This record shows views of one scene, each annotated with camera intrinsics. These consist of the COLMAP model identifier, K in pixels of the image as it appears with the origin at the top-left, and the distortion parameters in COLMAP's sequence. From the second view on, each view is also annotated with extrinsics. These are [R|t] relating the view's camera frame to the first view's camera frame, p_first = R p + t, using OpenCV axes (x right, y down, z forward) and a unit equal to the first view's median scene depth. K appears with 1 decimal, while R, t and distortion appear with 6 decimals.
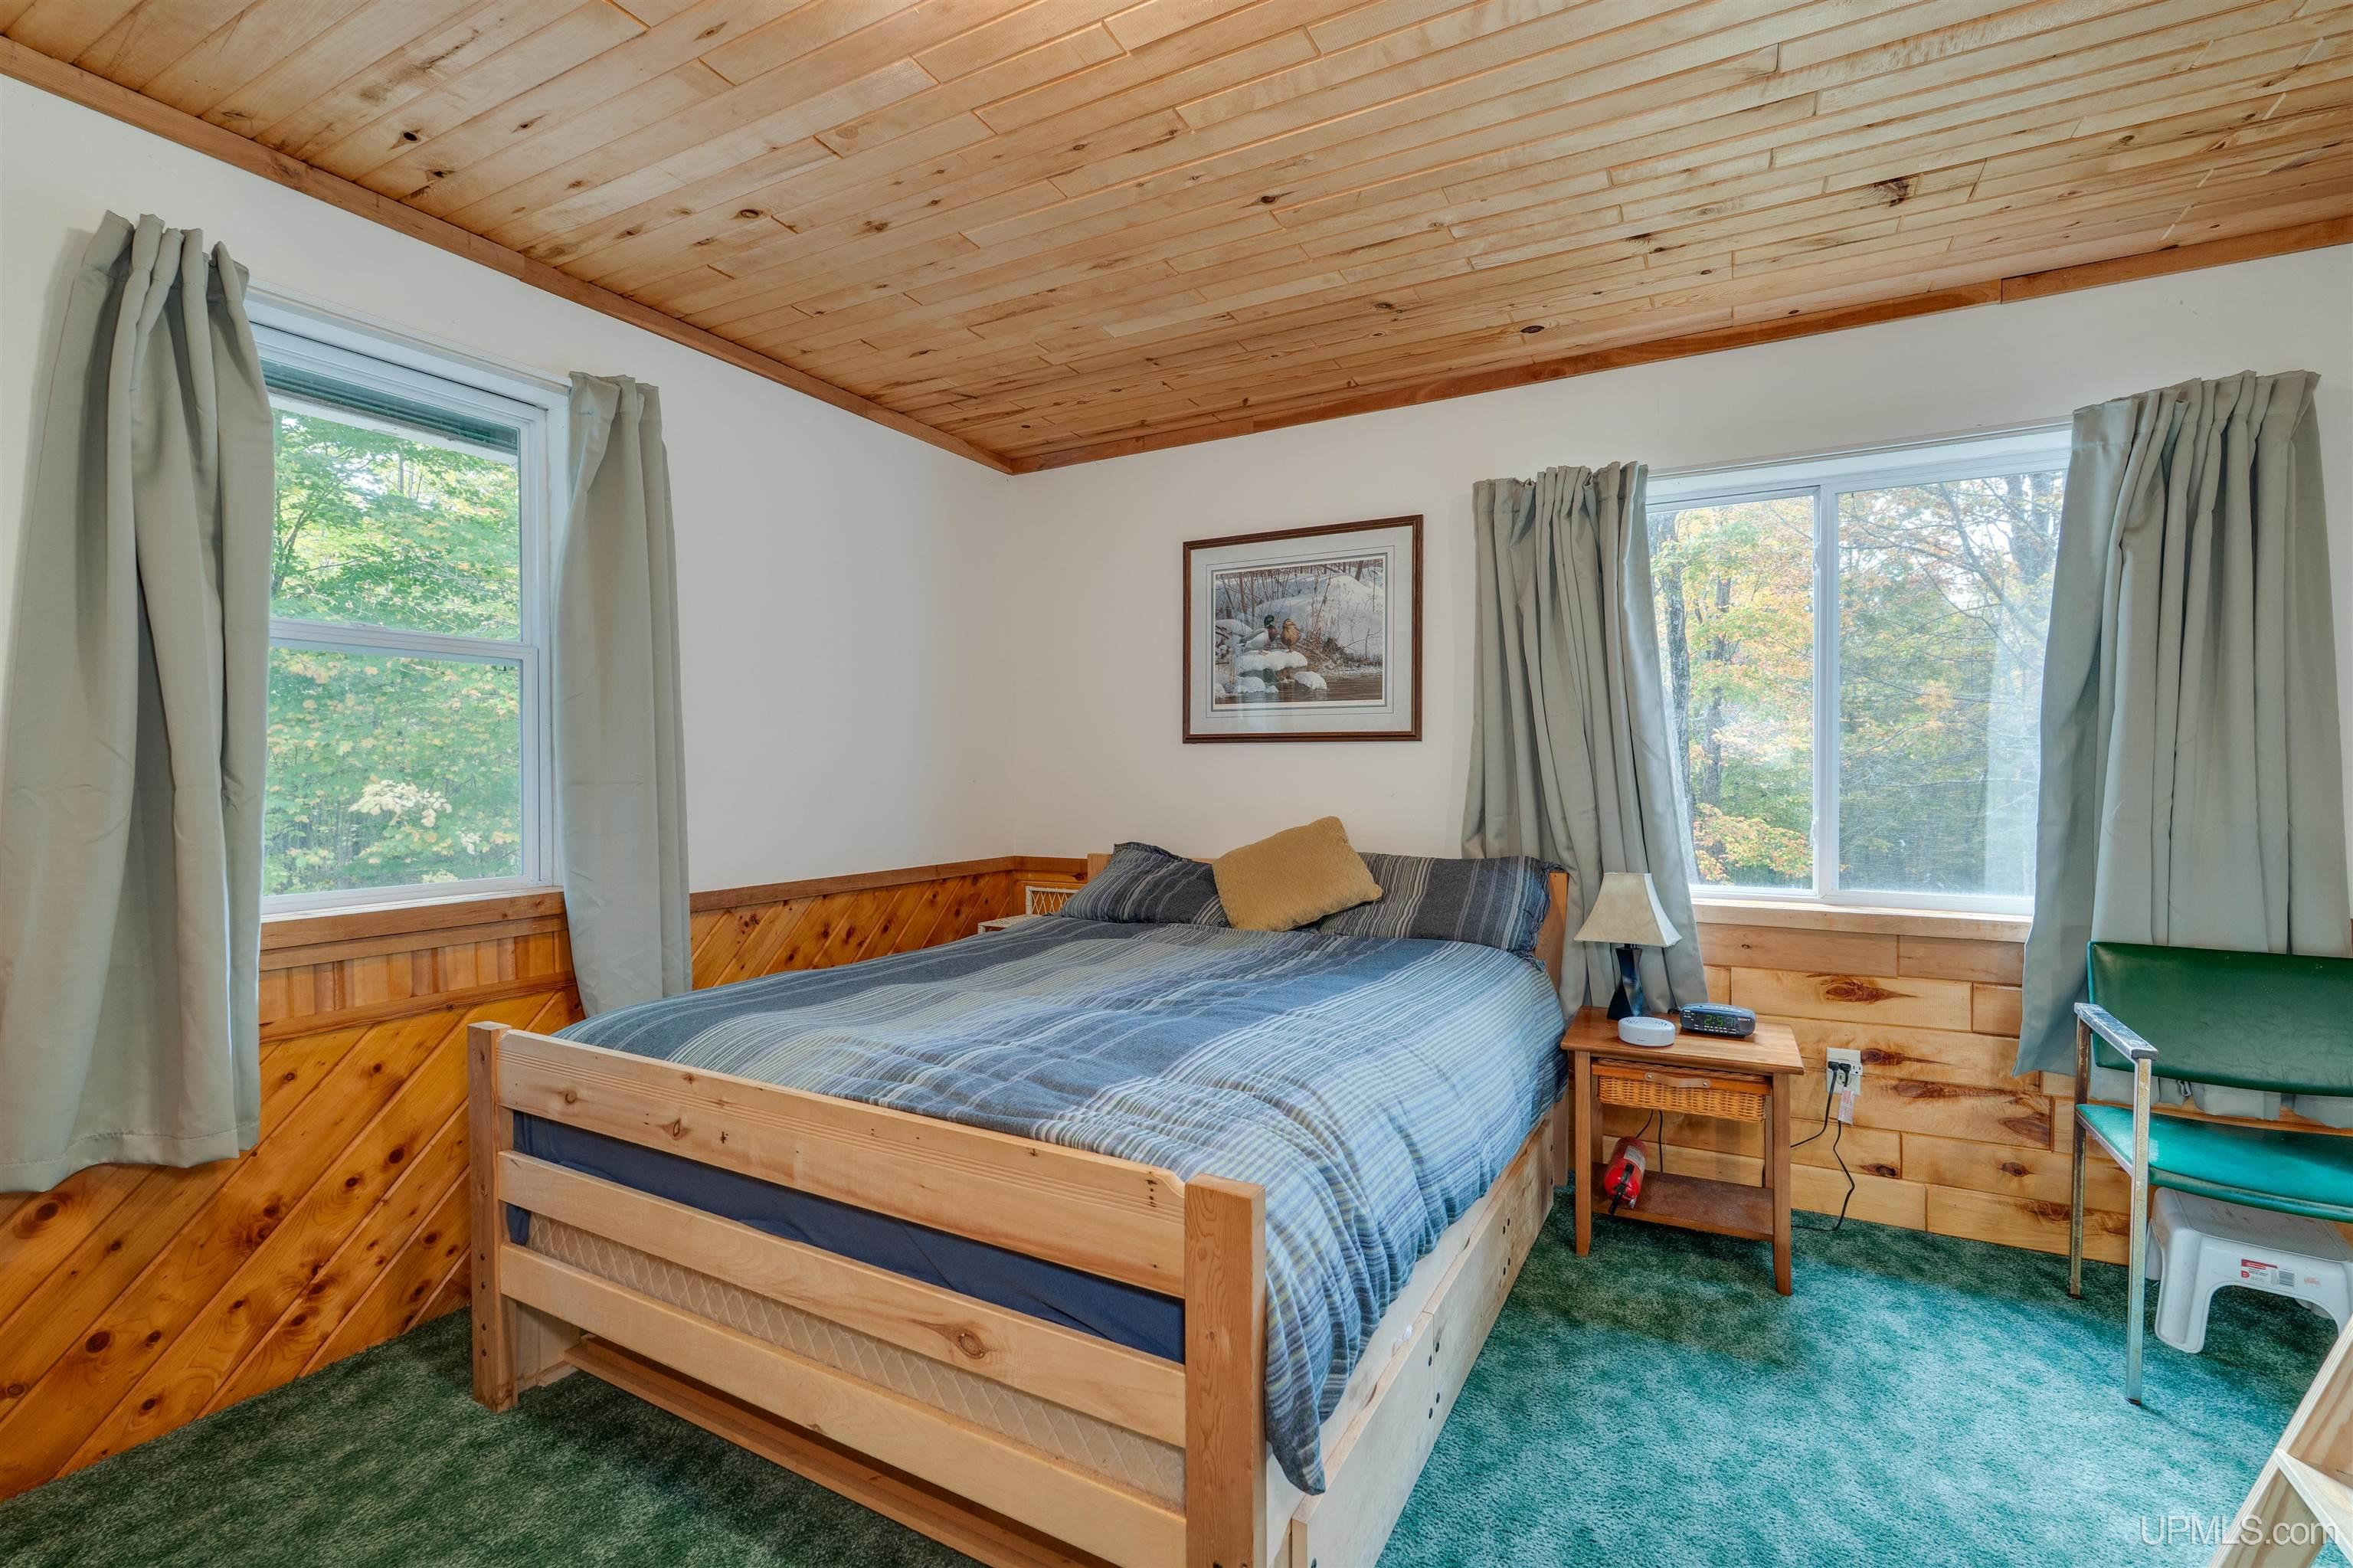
lens RADIAL K [[1036.4, 0, 1184.5], [0, 1036.4, 788.2], [0, 0, 1]] dist [-0.001580, -0.000153]
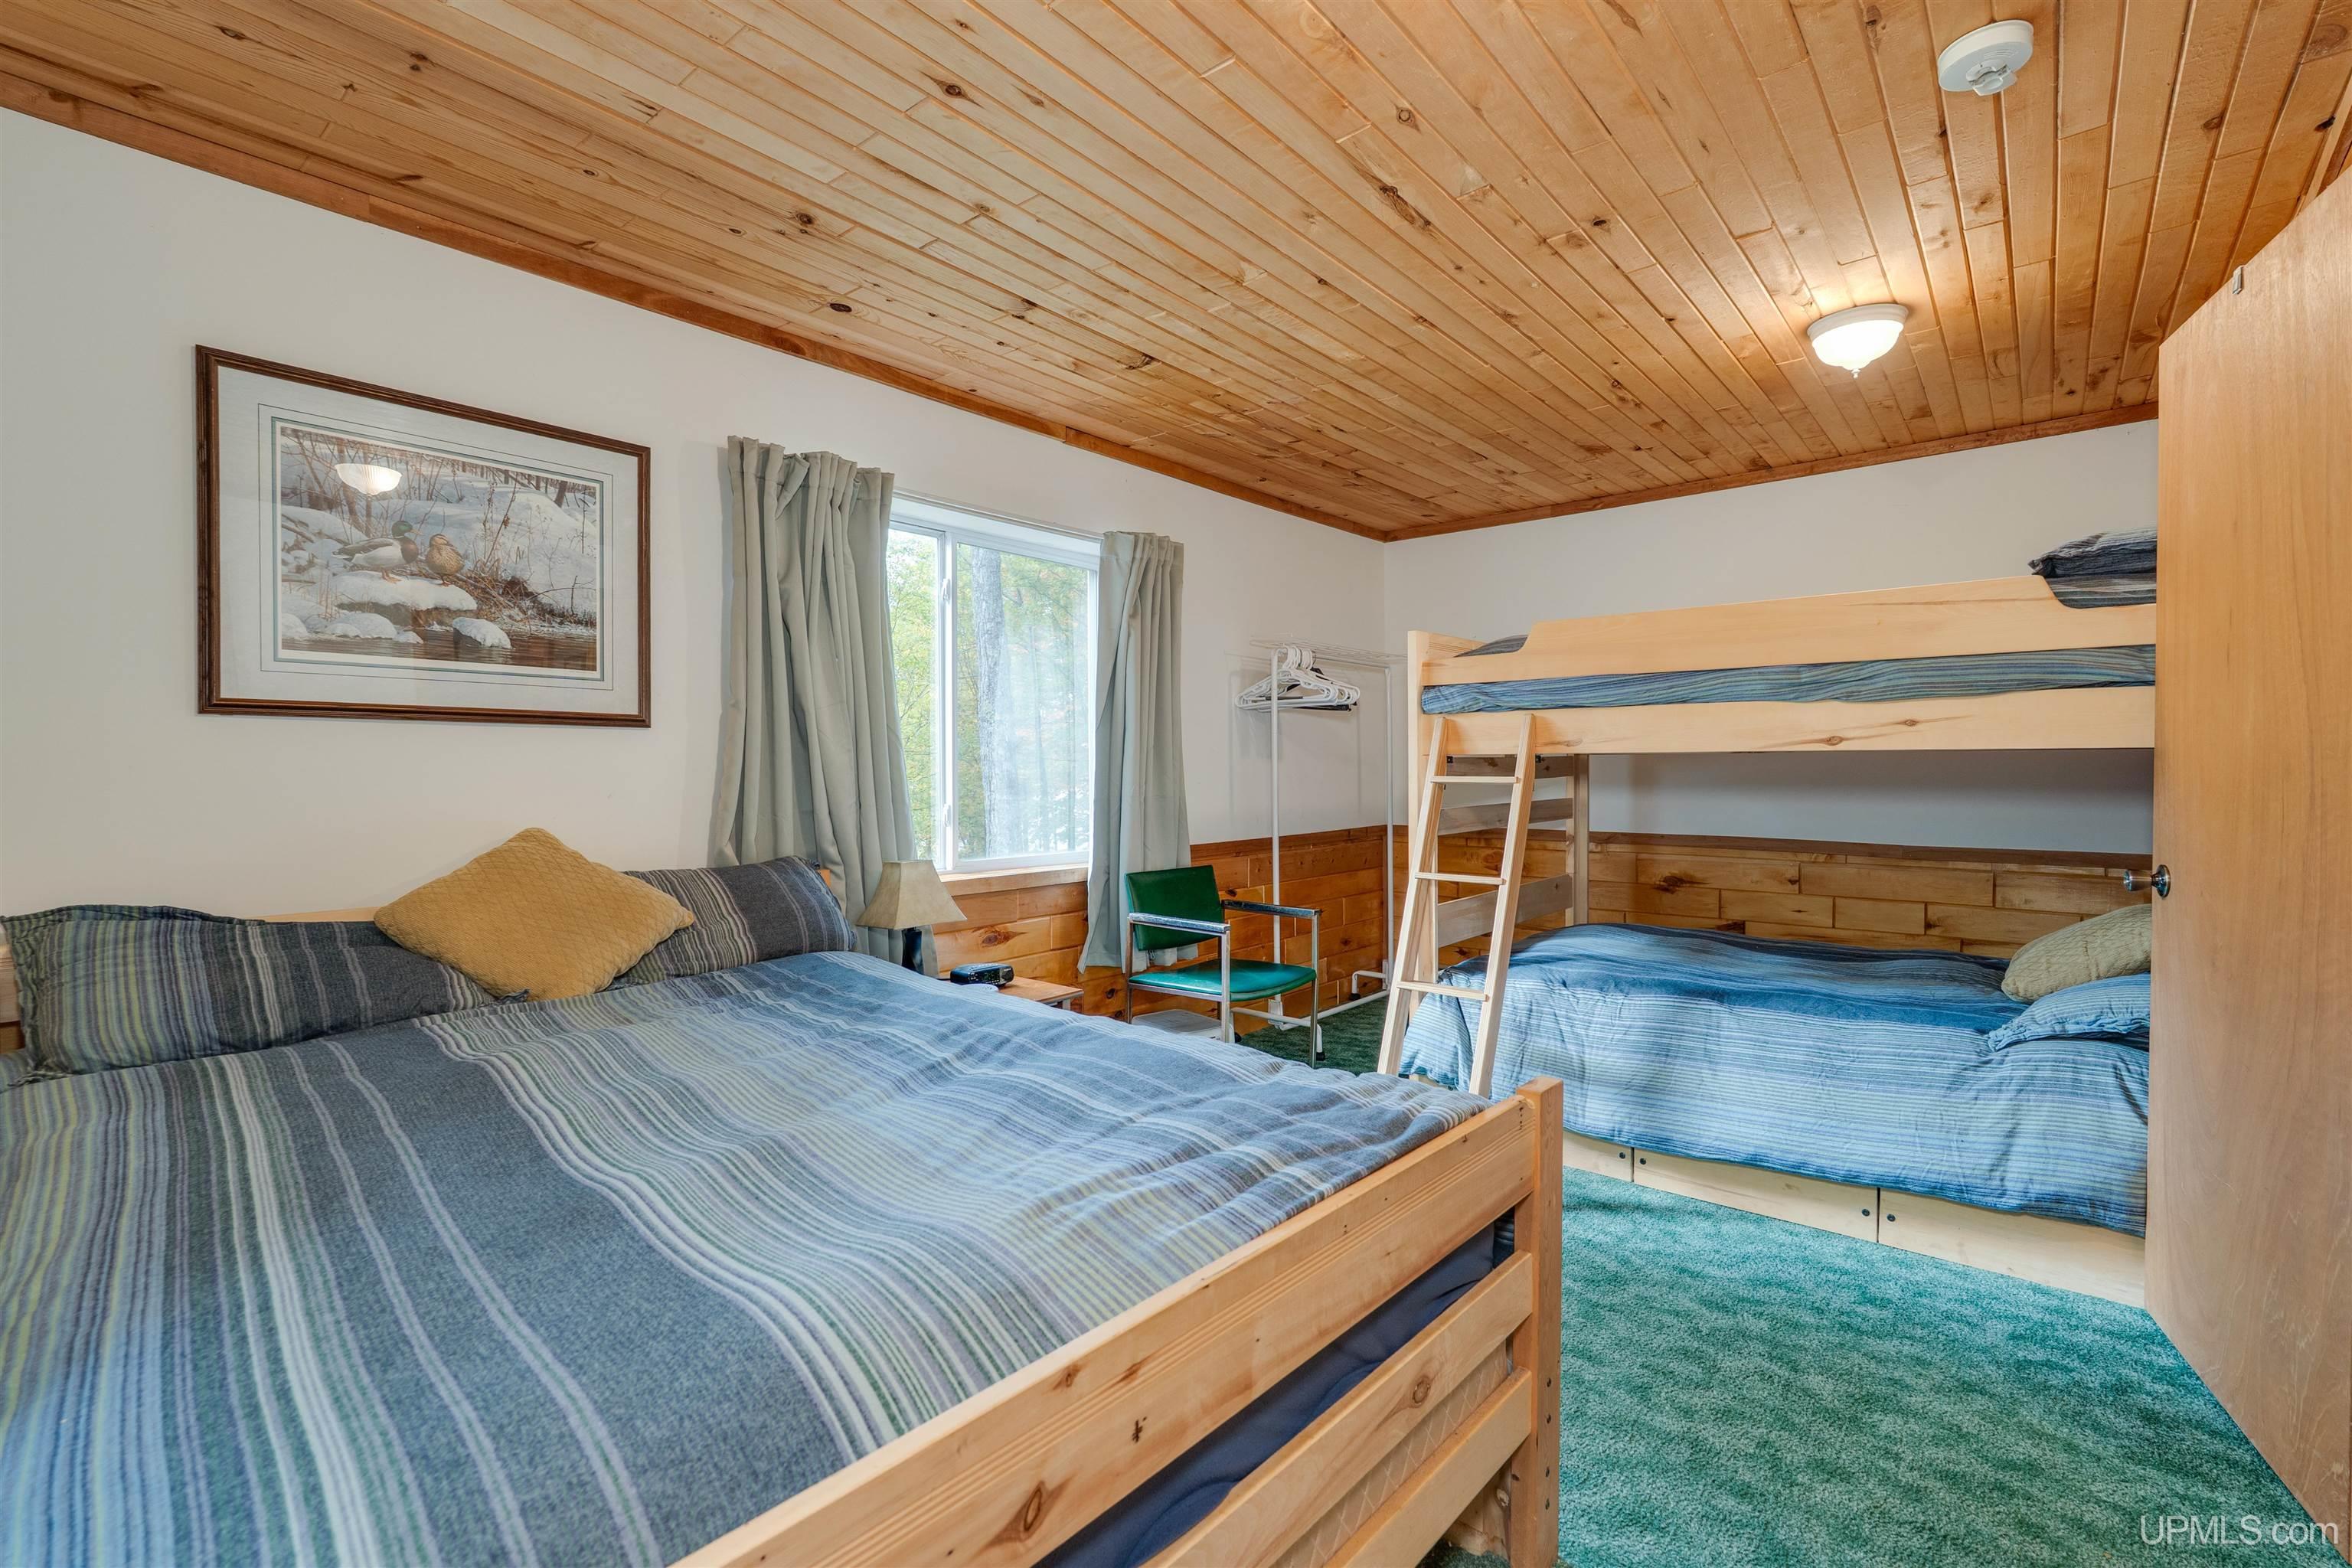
lens RADIAL K [[1036.0, 0, 1184.0], [0, 1036.0, 788.2], [0, 0, 1]] dist [-0.001580, -0.000153]
pose [[0.213028, -0.018058, 0.976879, -0.472615], [0.018138, 0.999730, 0.014525, -0.002614], [-0.976878, 0.014625, 0.213298, 0.421062]]
